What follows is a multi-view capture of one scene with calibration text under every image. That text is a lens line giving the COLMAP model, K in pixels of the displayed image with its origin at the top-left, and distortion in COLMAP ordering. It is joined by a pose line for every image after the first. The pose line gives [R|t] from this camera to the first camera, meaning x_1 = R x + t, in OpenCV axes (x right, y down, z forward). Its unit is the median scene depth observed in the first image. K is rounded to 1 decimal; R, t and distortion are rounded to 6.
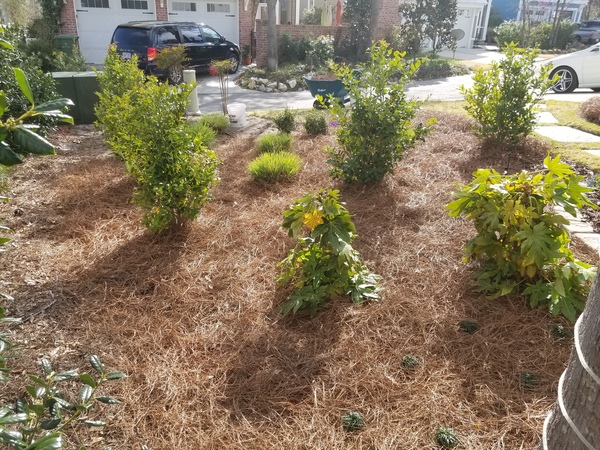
lens RADIAL K [[458.9, 0, 300.8], [0, 458.9, 223.7], [0, 0, 1]] dist [-0.012968, -0.011039]
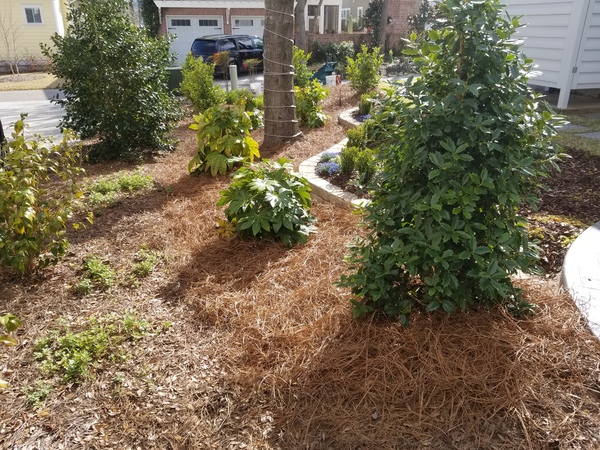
lens RADIAL K [[458.9, 0, 299.3], [0, 458.9, 226.6], [0, 0, 1]] dist [-0.012968, -0.011039]
pose [[0.987464, 0.030962, -0.154780, 0.148109], [-0.031920, 0.999484, -0.003709, 0.137778], [0.154585, 0.008603, 0.987942, -0.334975]]
